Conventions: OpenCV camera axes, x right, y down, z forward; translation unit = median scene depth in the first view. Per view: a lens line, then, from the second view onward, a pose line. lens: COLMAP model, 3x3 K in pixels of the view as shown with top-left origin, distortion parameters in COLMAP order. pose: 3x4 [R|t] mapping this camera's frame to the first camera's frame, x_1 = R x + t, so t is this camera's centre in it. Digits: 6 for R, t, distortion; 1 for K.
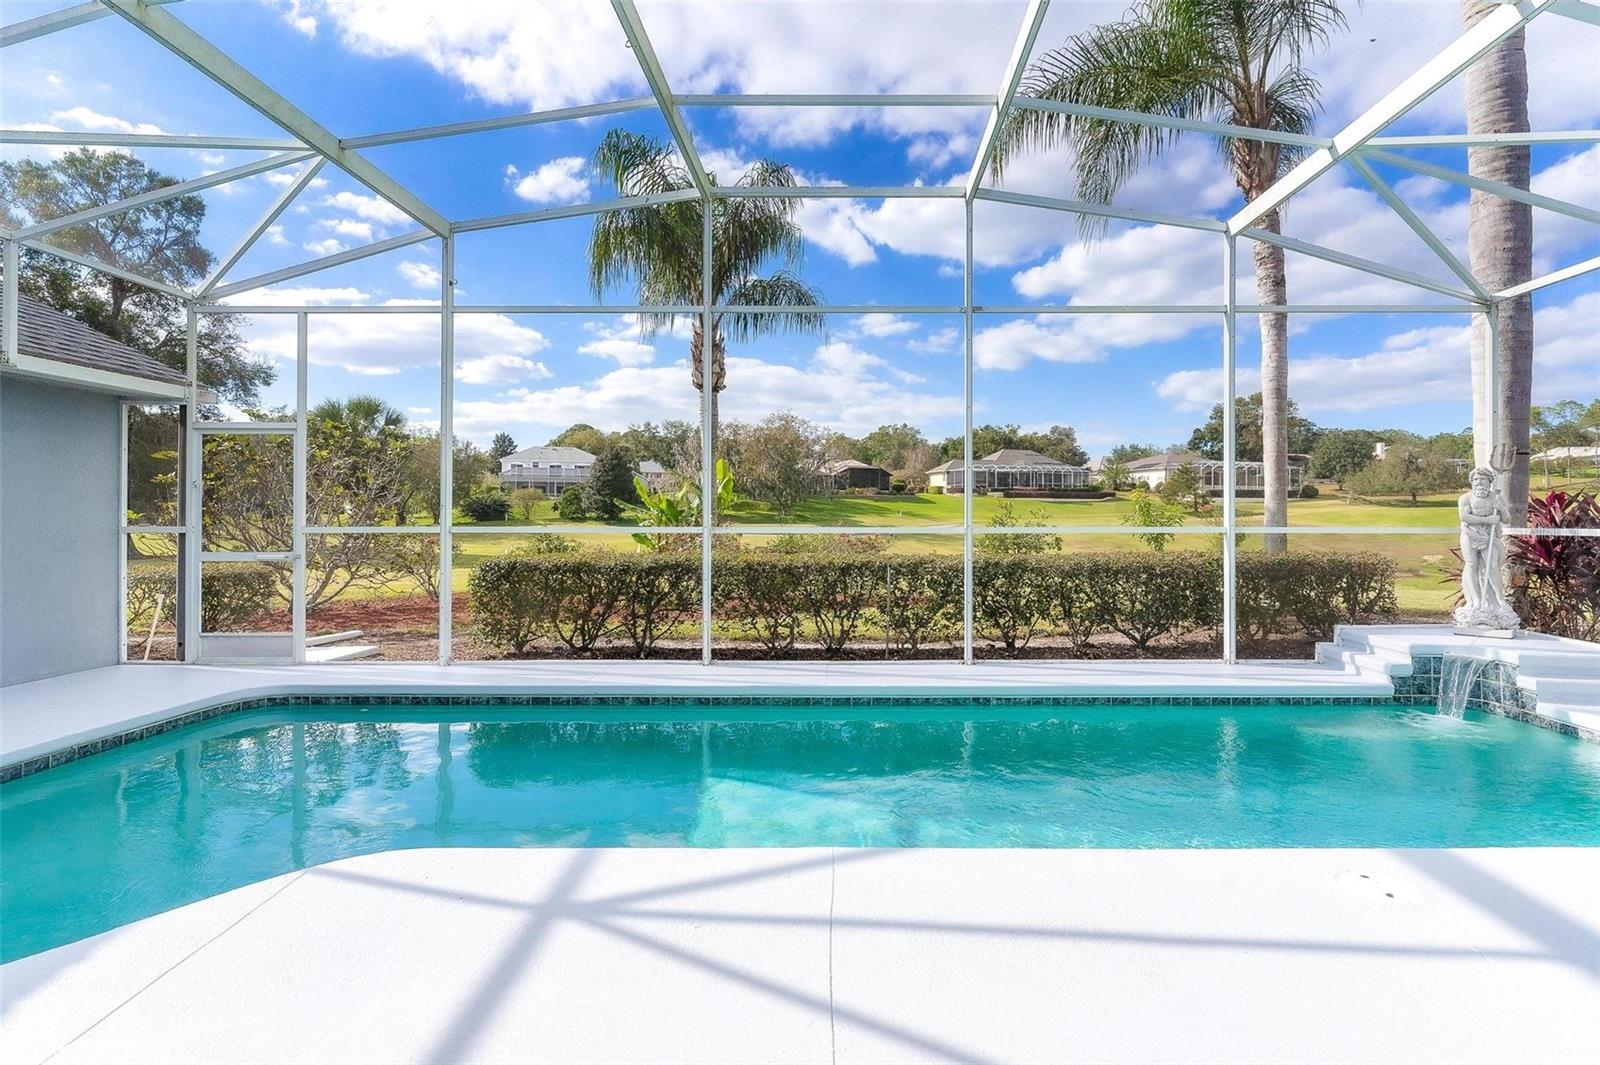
lens RADIAL K [[789.3, 0, 826.5], [0, 789.3, 515.5], [0, 0, 1]] dist [0.002359, 0.000200]
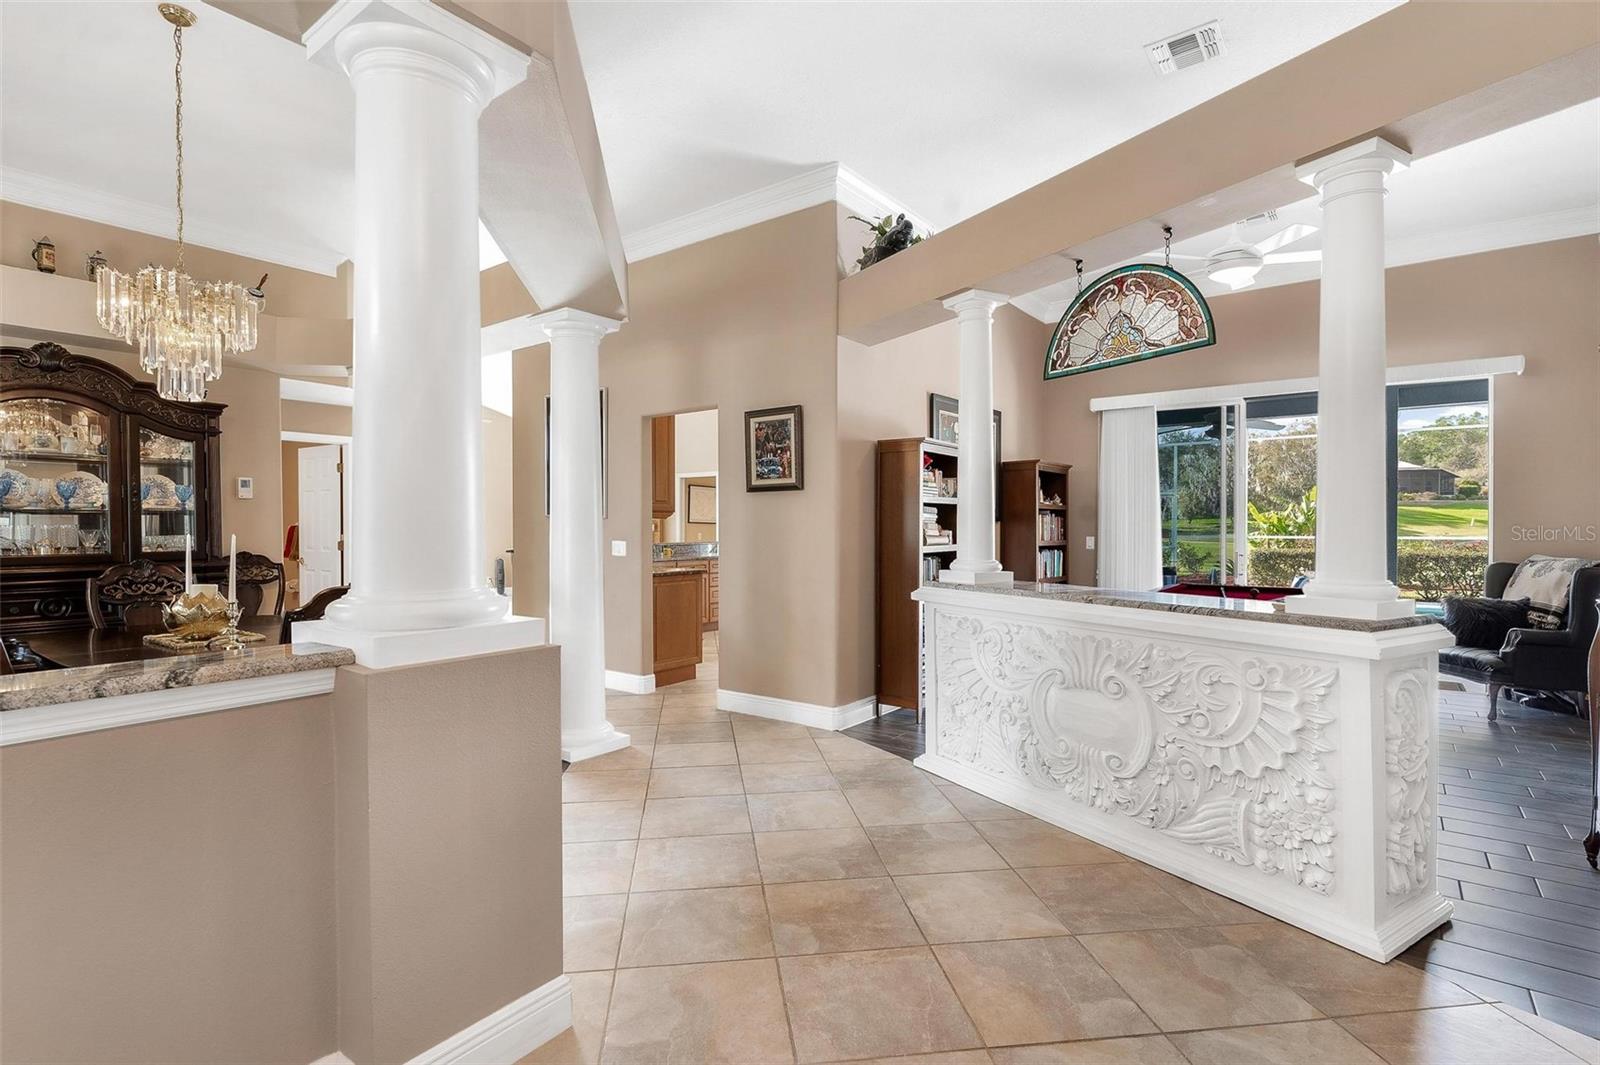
lens RADIAL K [[789.3, 0, 798.1], [0, 789.3, 529.7], [0, 0, 1]] dist [0.002359, 0.000200]
pose [[0.821965, -0.000341, -0.569538, -0.101296], [0.003912, 0.999980, 0.005048, -0.008021], [0.569524, -0.006378, 0.821950, -0.649426]]
